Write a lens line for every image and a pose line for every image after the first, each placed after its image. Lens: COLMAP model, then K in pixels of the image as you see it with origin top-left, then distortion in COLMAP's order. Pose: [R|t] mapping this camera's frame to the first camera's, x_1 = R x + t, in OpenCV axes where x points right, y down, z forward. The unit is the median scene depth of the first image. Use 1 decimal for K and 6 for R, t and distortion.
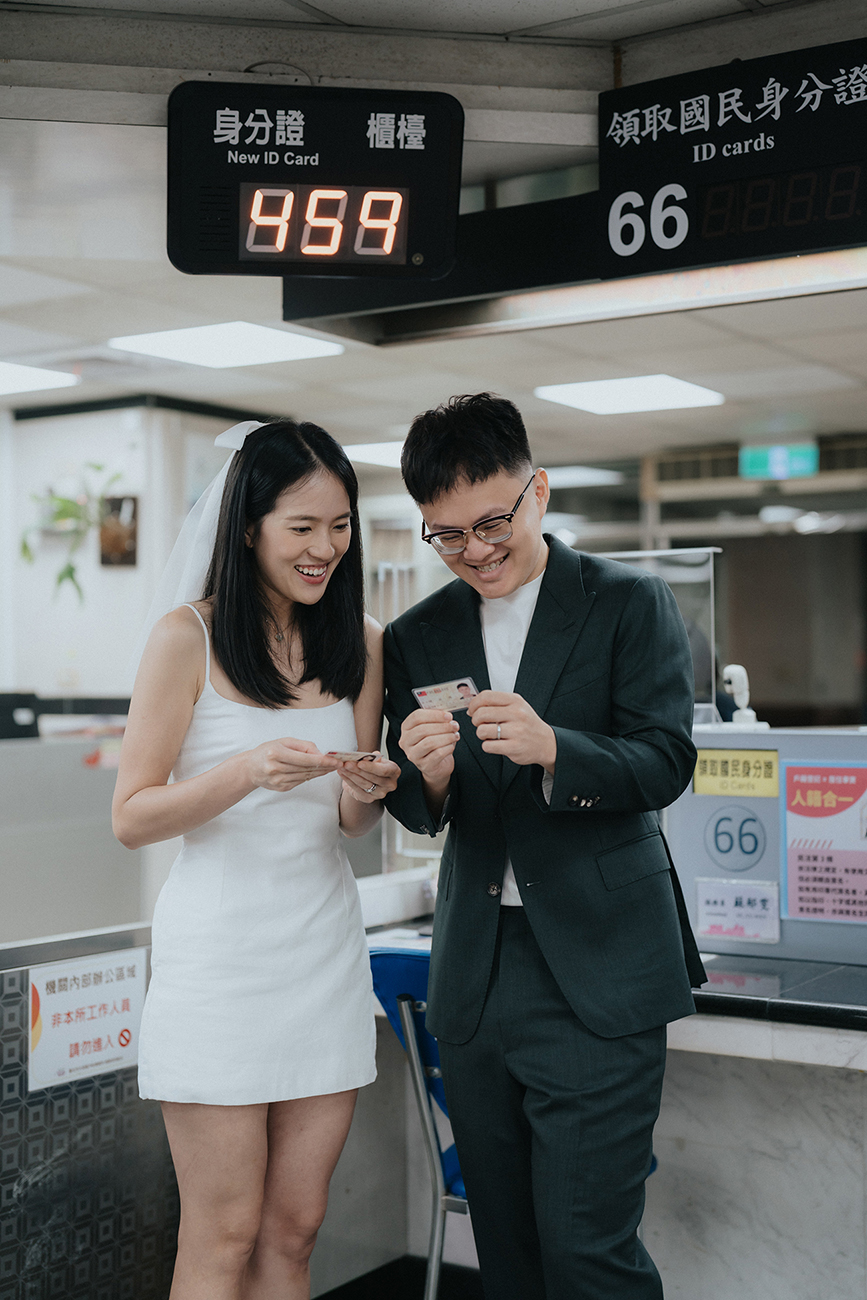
lens RADIAL K [[1774.4, 0, 433.5], [0, 1774.4, 650.0], [0, 0, 1]] dist [-0.004918, 0.069939]
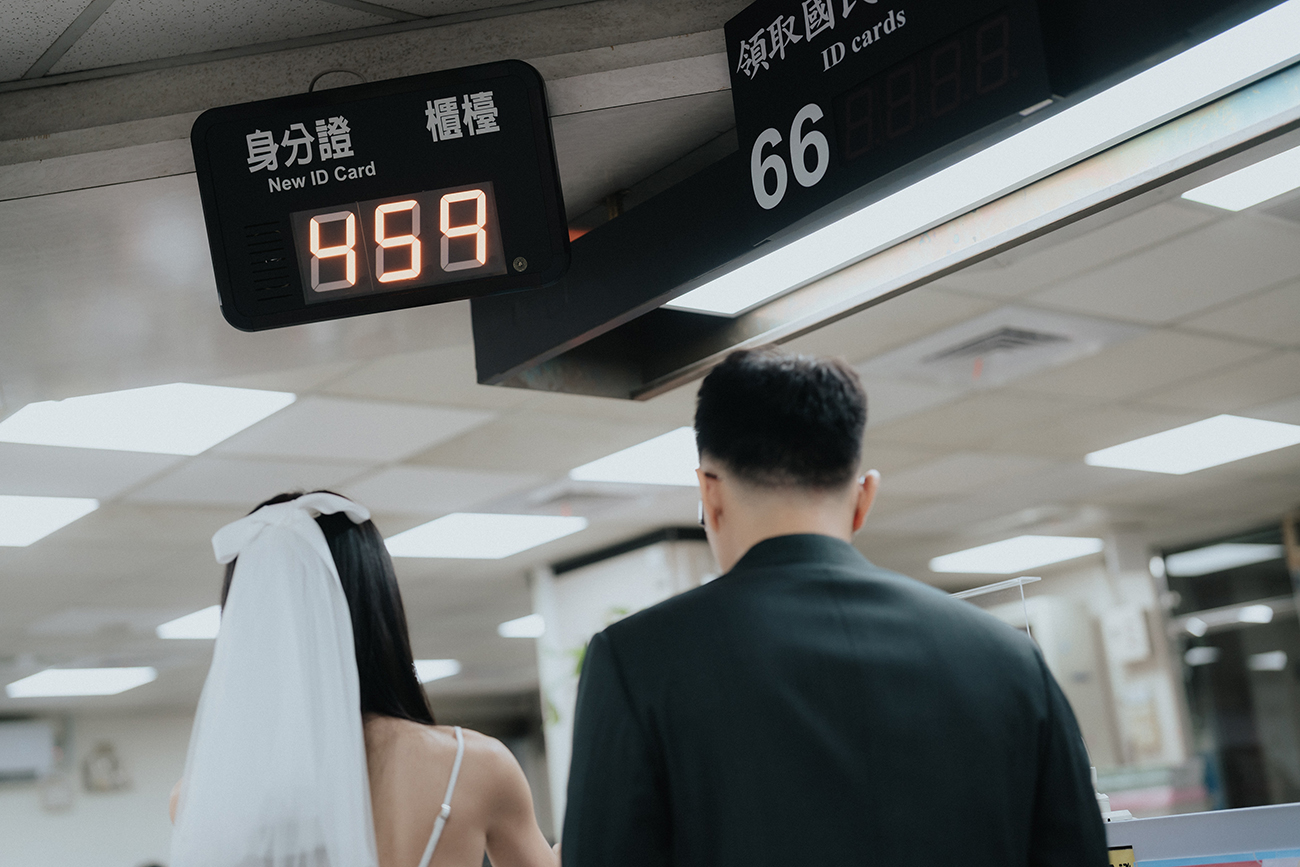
lens RADIAL K [[1774.4, 0, 650.0], [0, 1774.4, 433.5], [0, 0, 1]] dist [-0.004918, 0.069939]
pose [[0.947790, -0.165147, -0.272800, 0.257774], [0.105750, 0.969819, -0.219698, 0.035868], [0.300850, 0.179379, 0.936650, 0.290913]]
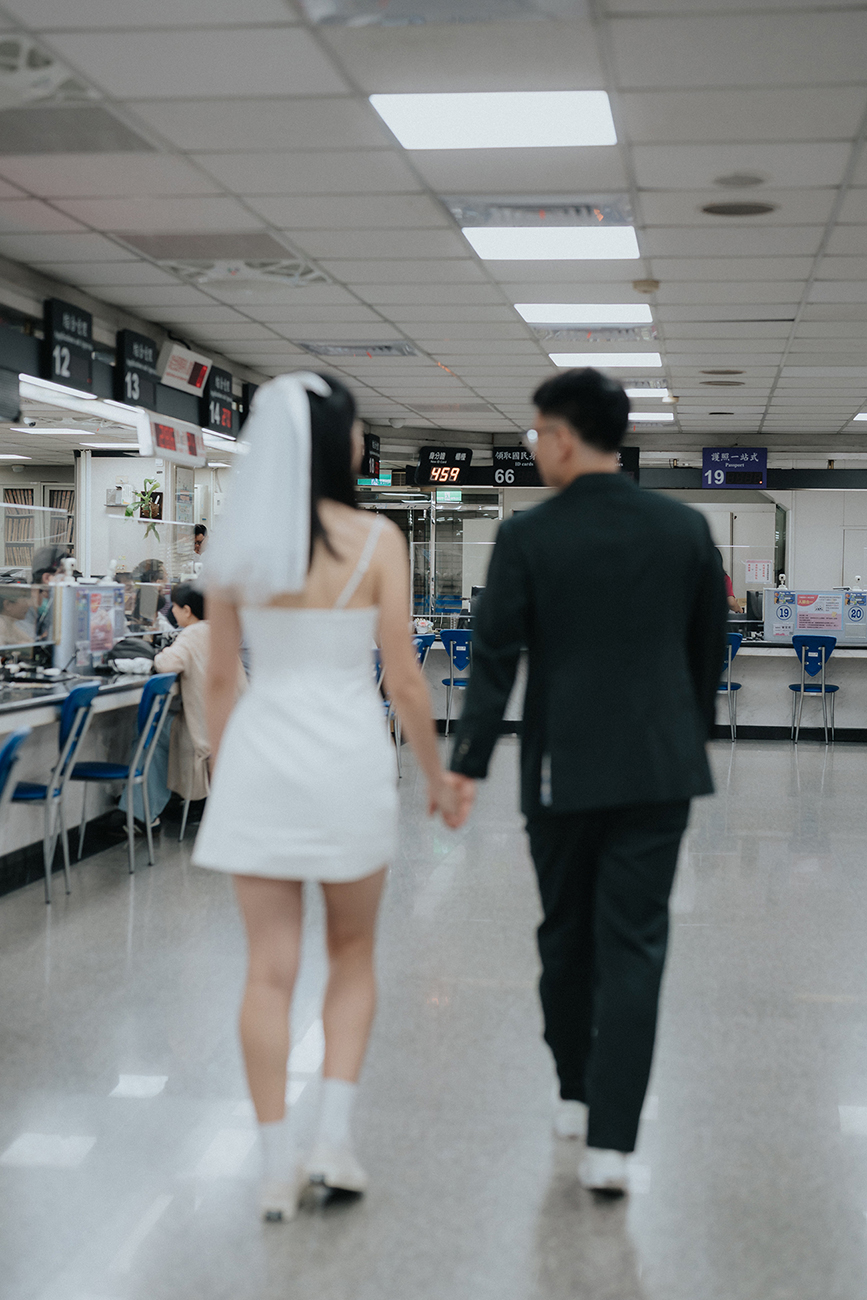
lens RADIAL K [[1774.4, 0, 433.5], [0, 1774.4, 650.0], [0, 0, 1]] dist [-0.004918, 0.069939]
pose [[0.904121, -0.000390, 0.427276, -2.118628], [-0.024515, 0.998305, 0.052786, -0.023628], [-0.426572, -0.058200, 0.902579, -3.292246]]
